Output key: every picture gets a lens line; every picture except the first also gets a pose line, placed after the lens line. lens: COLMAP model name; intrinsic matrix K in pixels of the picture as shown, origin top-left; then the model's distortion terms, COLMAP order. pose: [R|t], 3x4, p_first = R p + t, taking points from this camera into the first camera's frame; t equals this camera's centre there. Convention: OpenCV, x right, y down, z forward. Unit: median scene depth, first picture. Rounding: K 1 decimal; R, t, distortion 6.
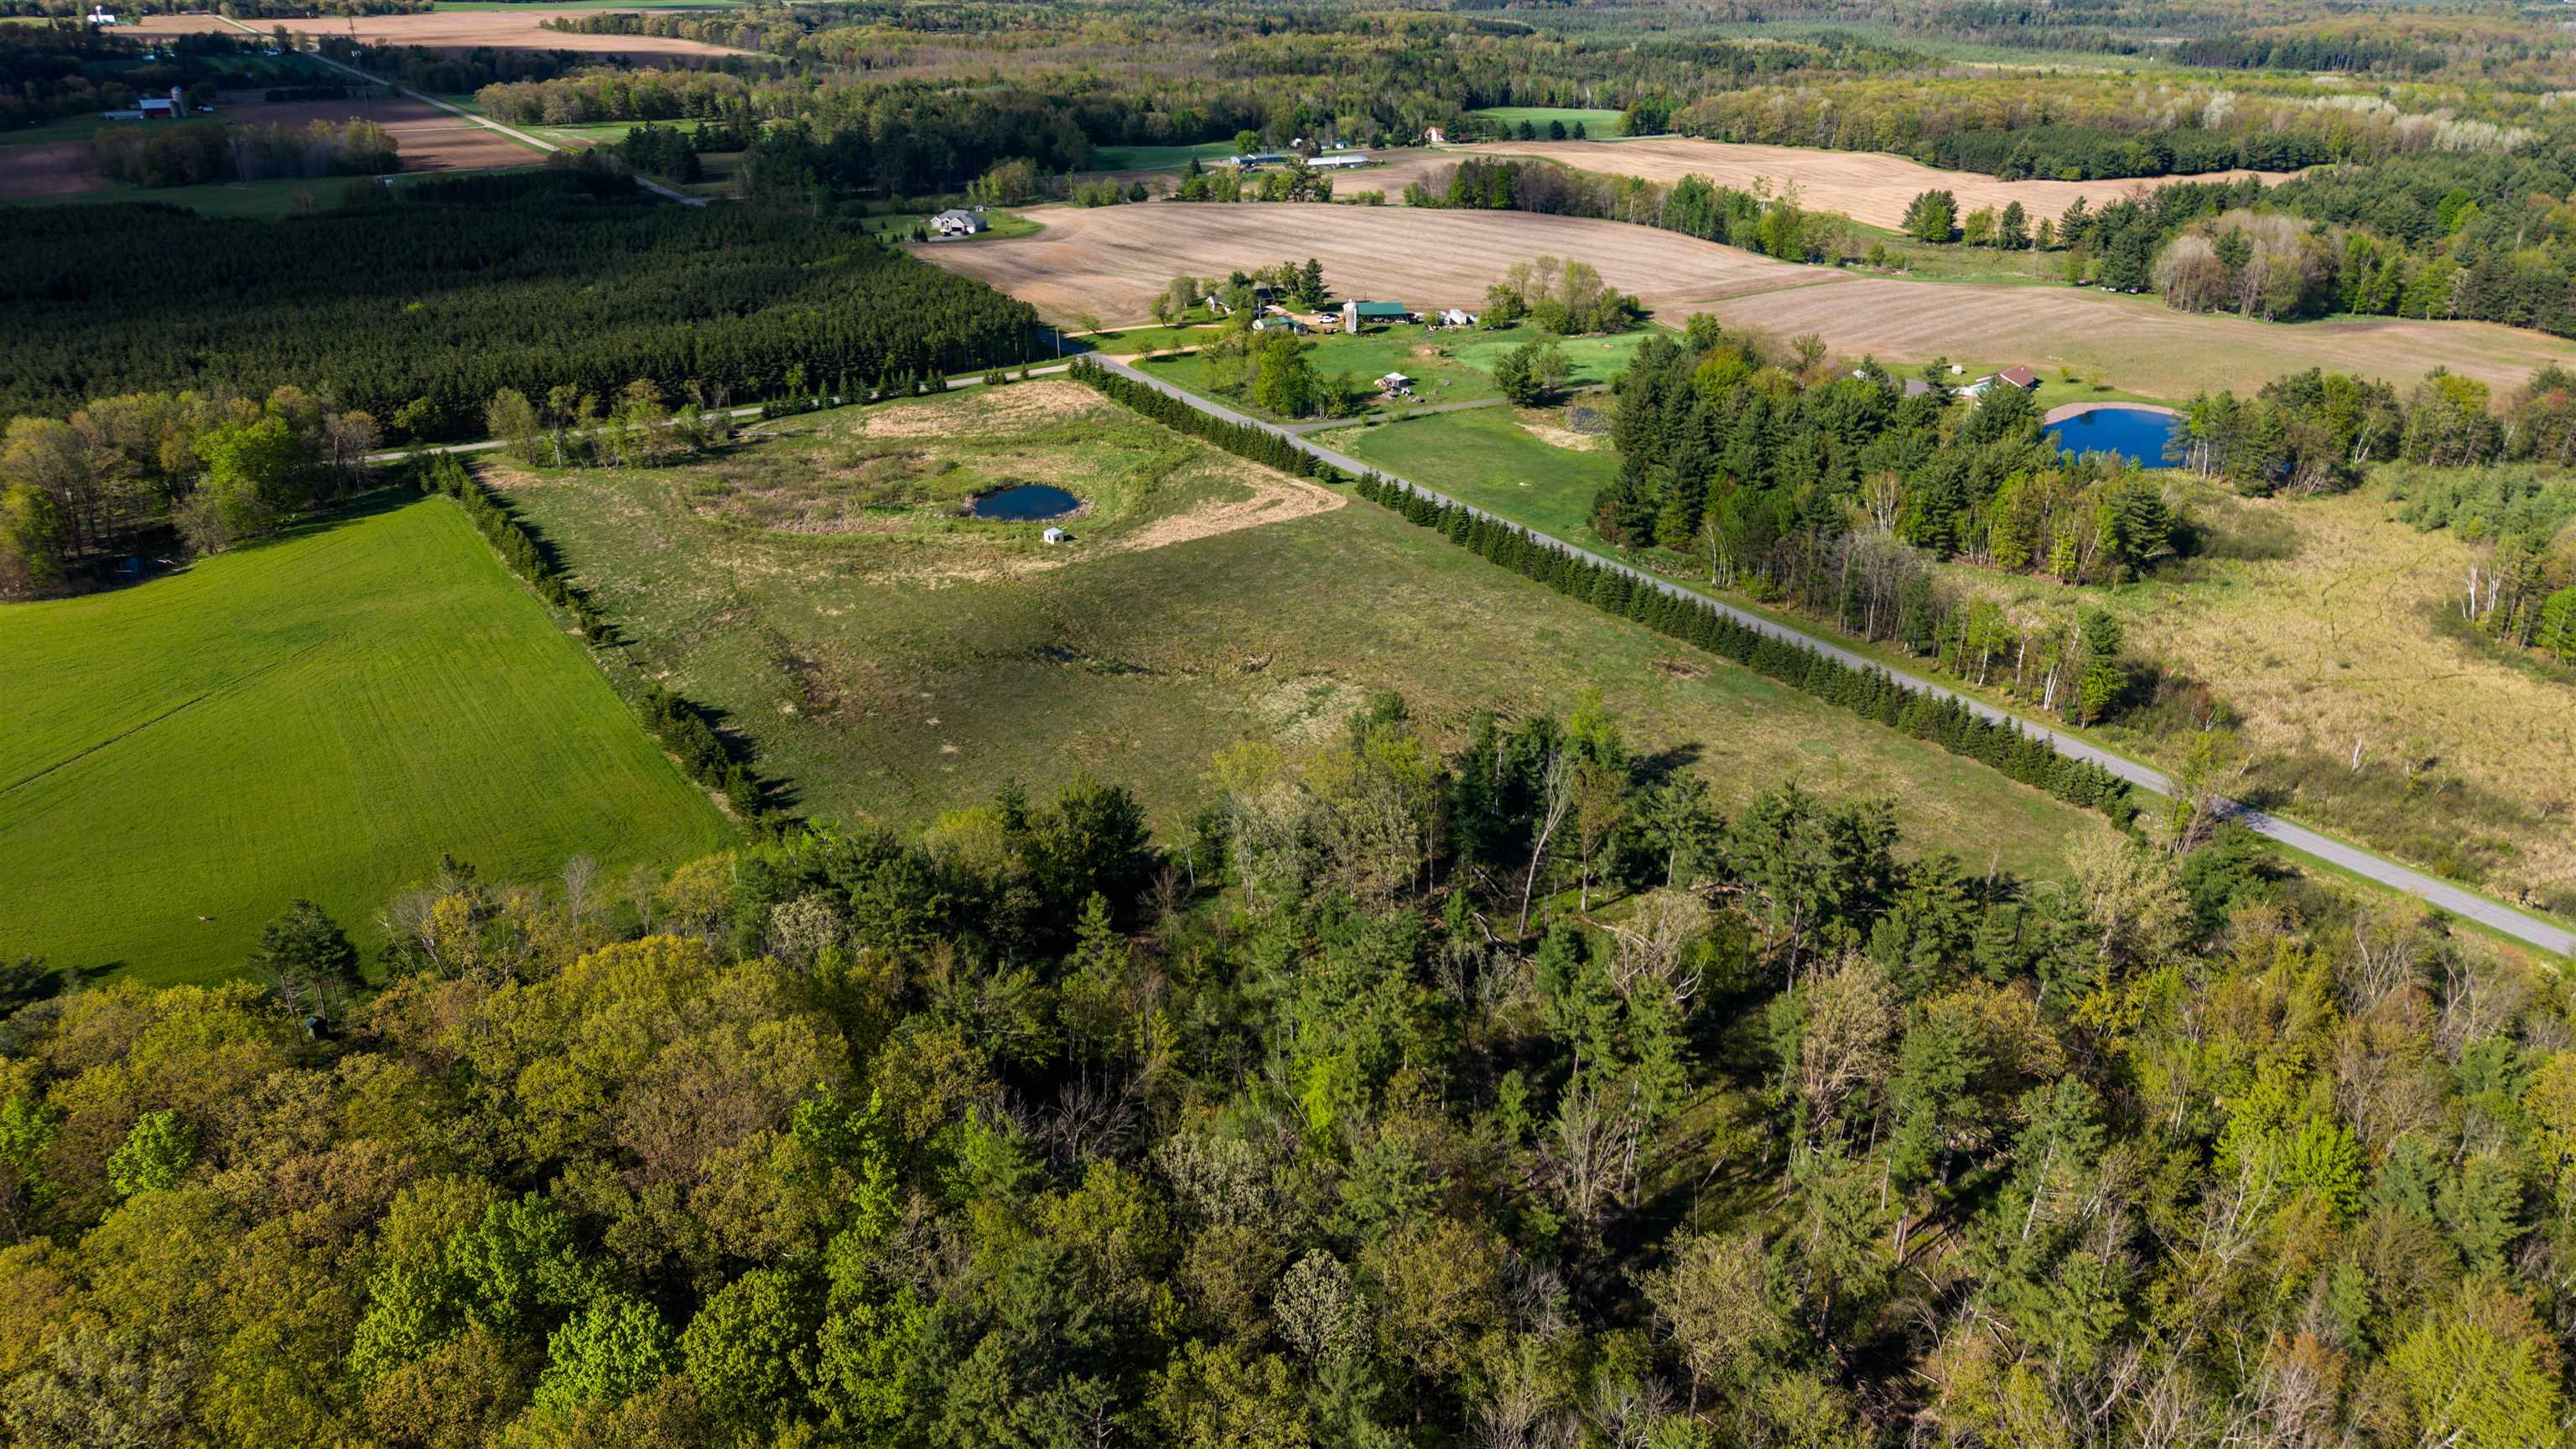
lens RADIAL K [[1732.7, 0, 1288.0], [0, 1732.7, 724.5], [0, 0, 1]] dist [0.026243, -0.023177]
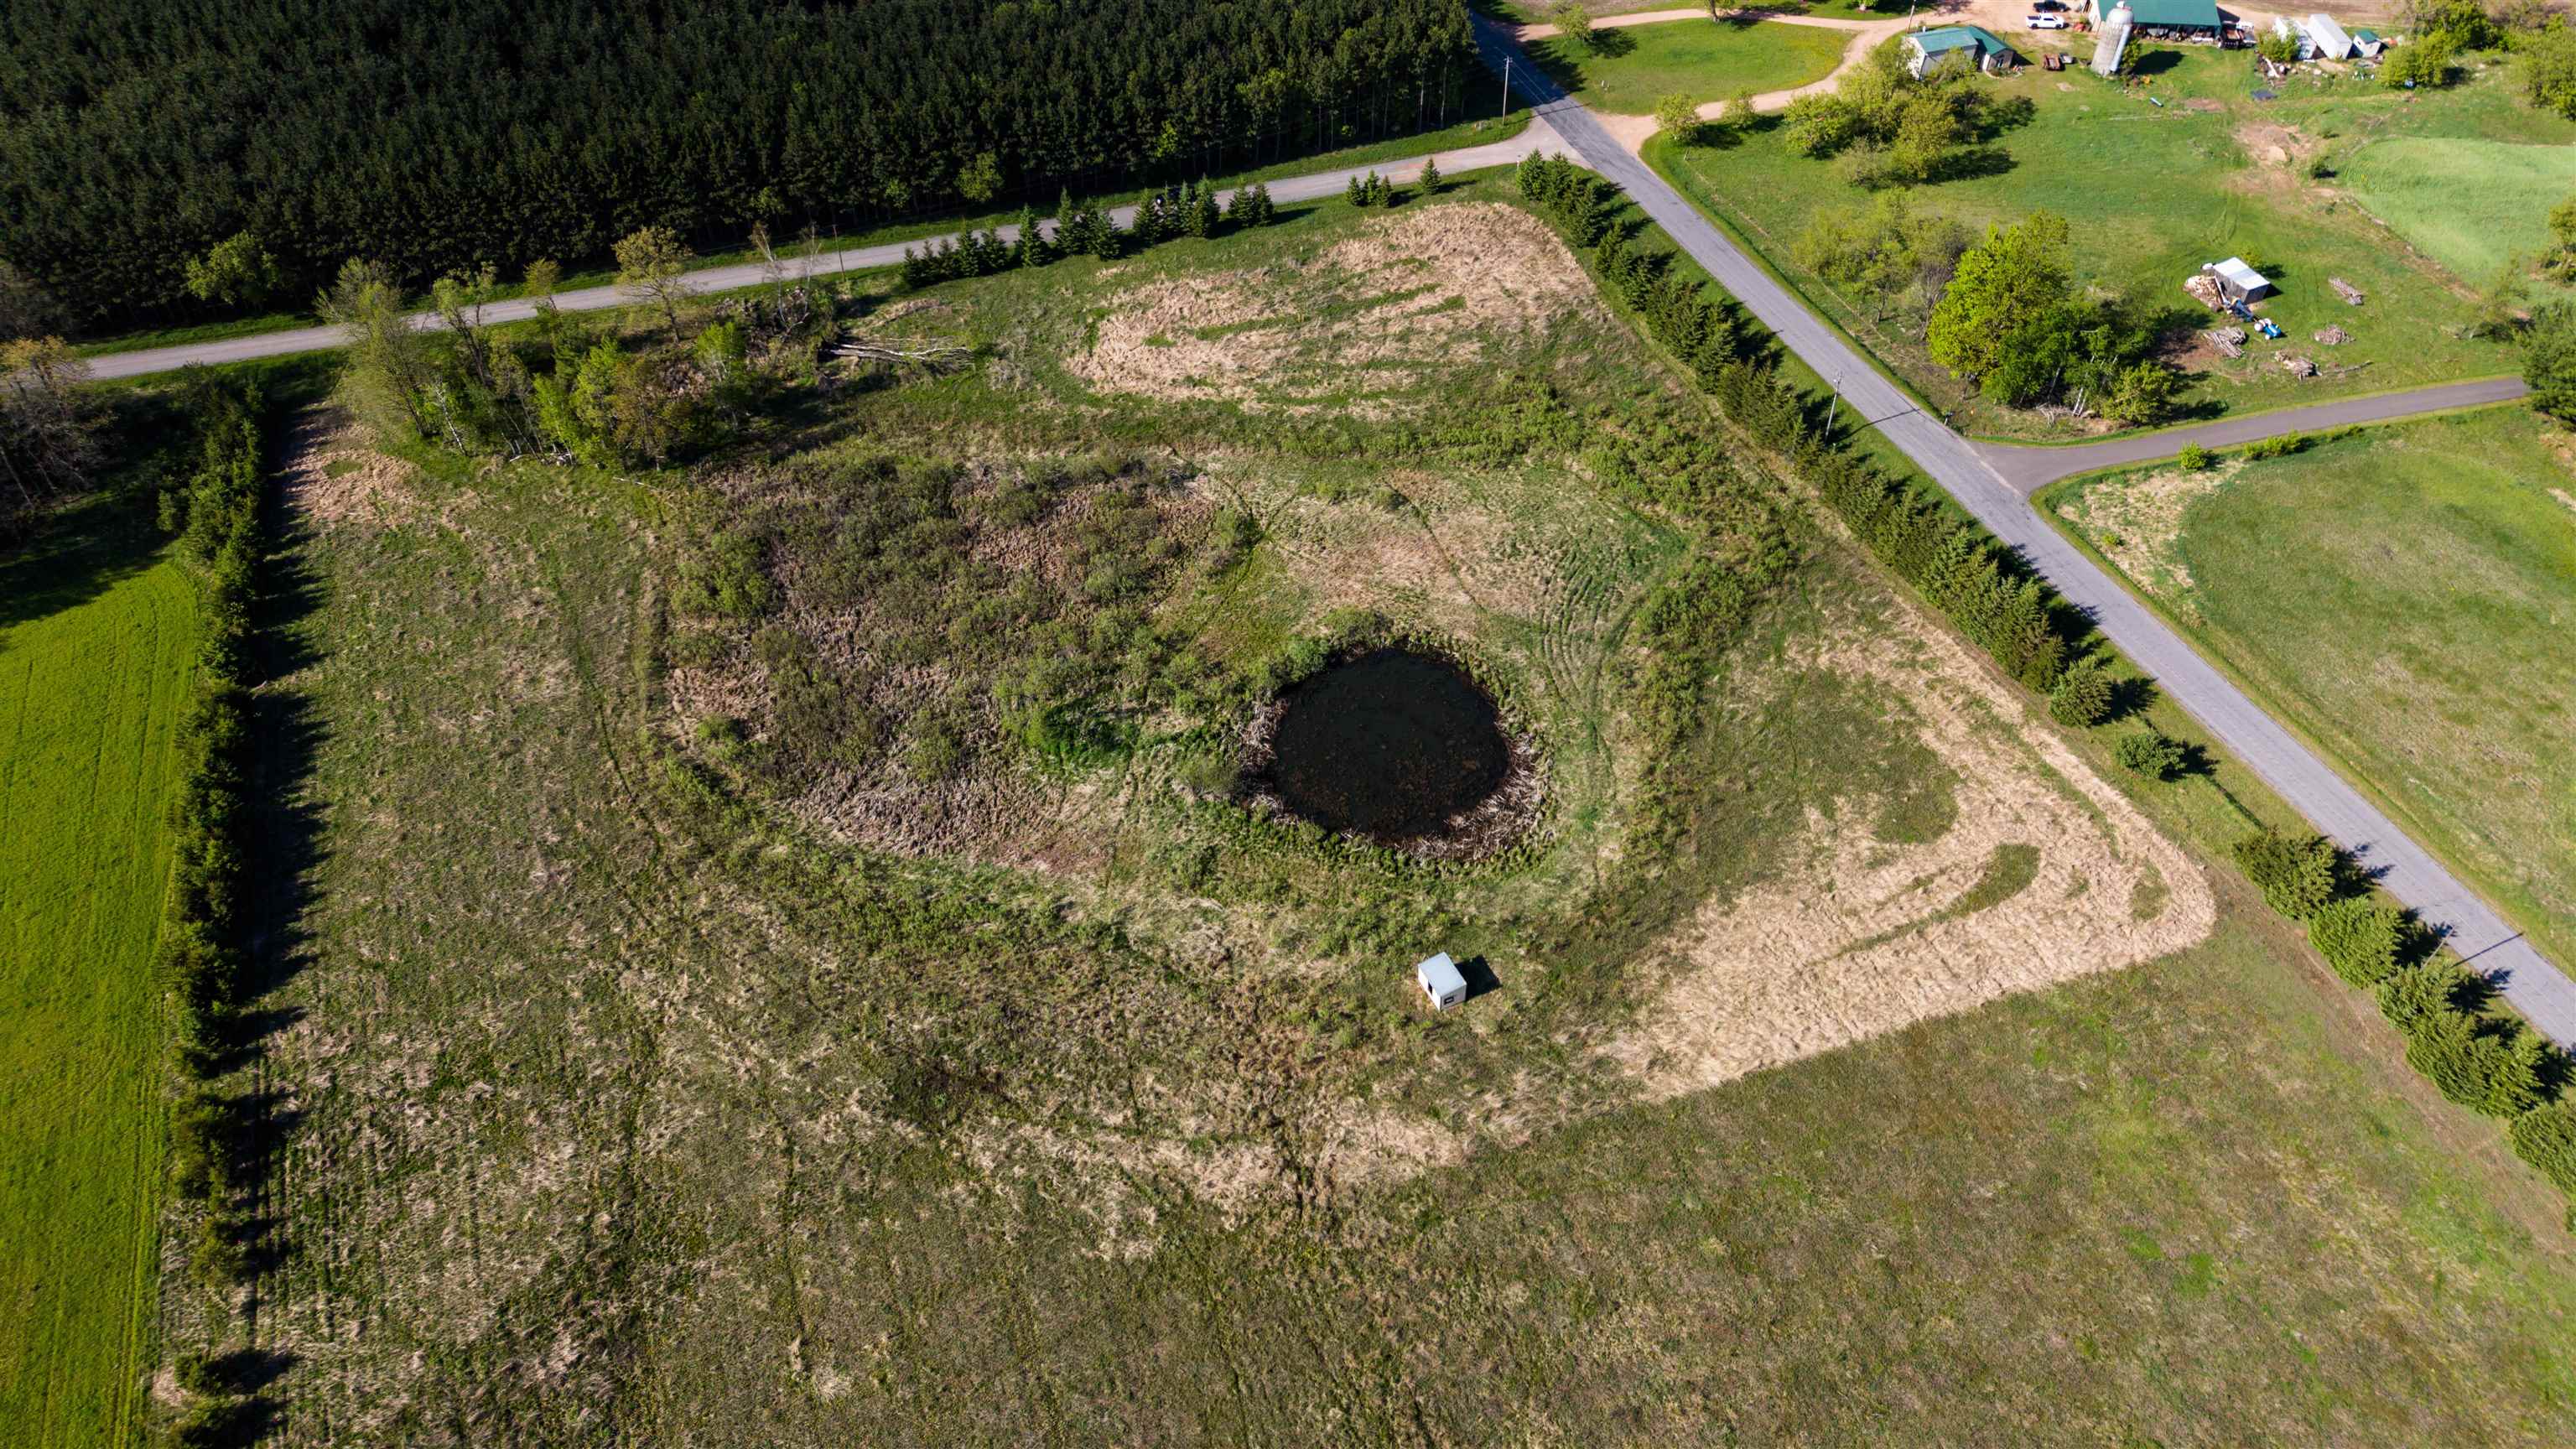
lens RADIAL K [[1720.0, 0, 1288.0], [0, 1720.0, 724.5], [0, 0, 1]] dist [0.085874, -0.115886]
pose [[0.973716, 0.151853, -0.169757, -0.090519], [-0.087368, 0.937324, 0.337329, -0.237660], [0.210342, -0.313631, 0.925954, 0.522509]]
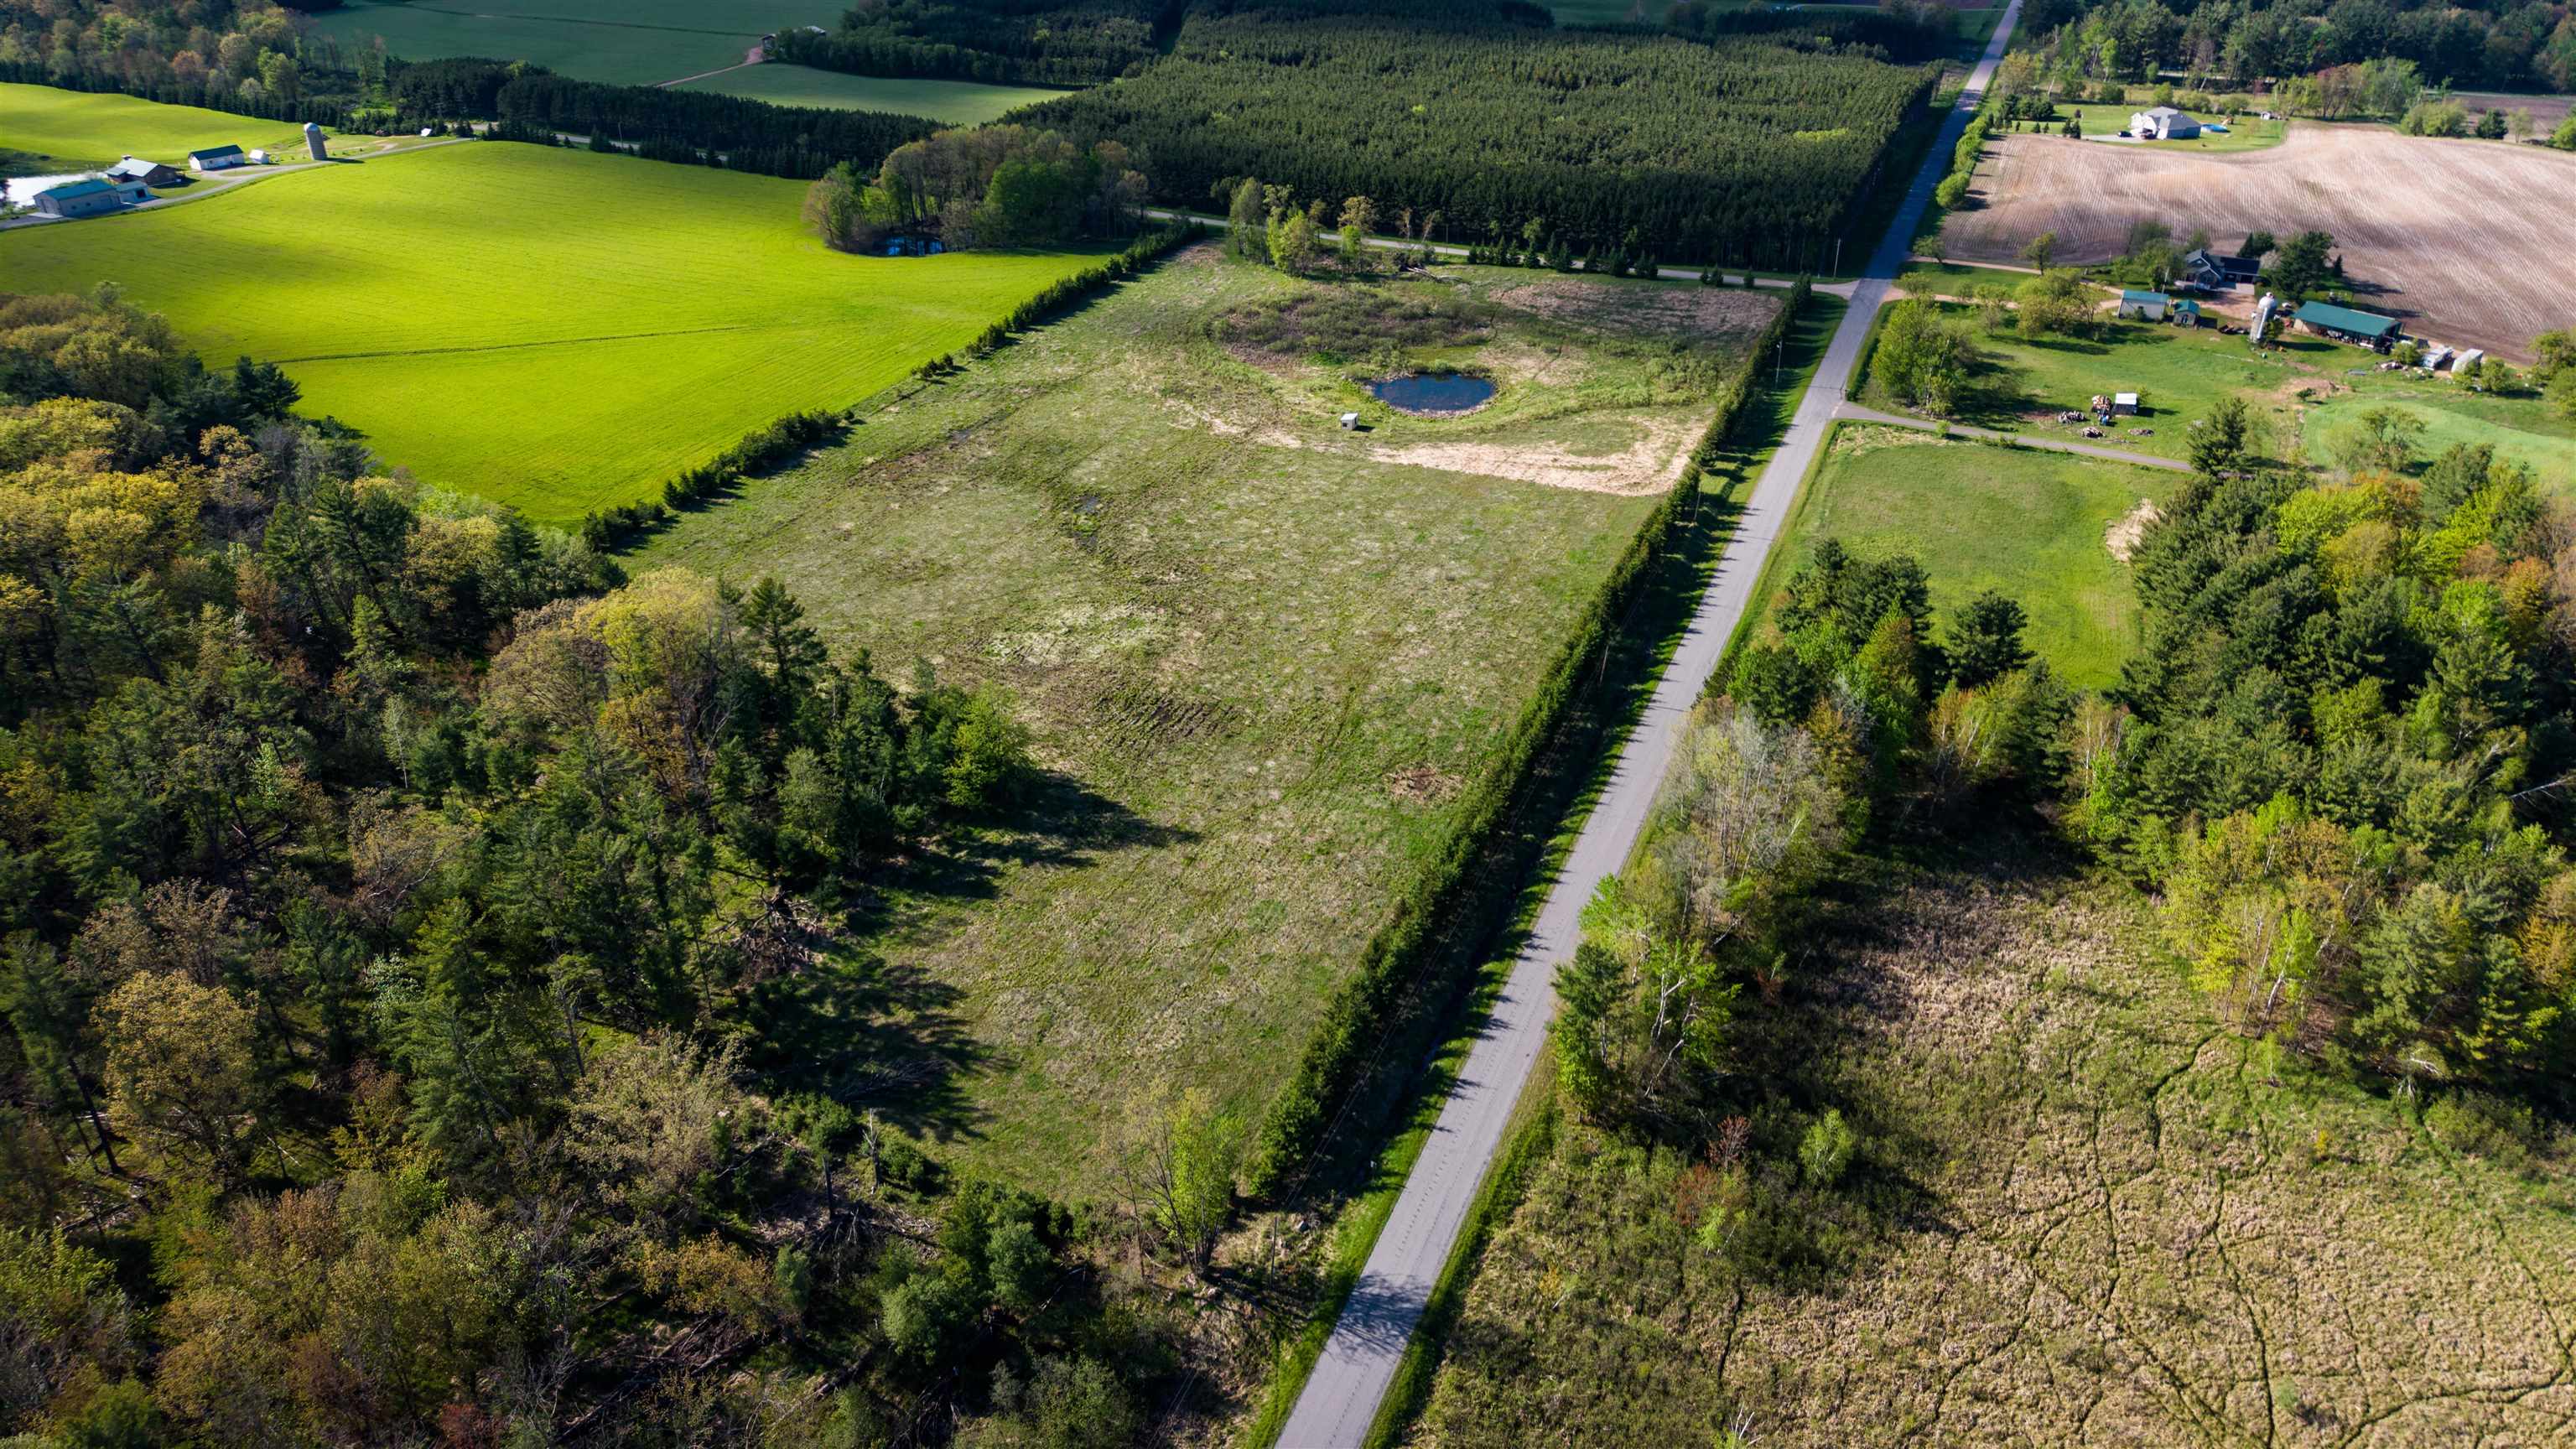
lens RADIAL K [[1720.0, 0, 1288.0], [0, 1720.0, 724.5], [0, 0, 1]] dist [0.085874, -0.115886]
pose [[0.545315, 0.408160, -0.732146, 0.482590], [-0.351876, 0.904222, 0.242006, -0.141075], [0.760799, 0.125655, 0.636707, 0.324217]]
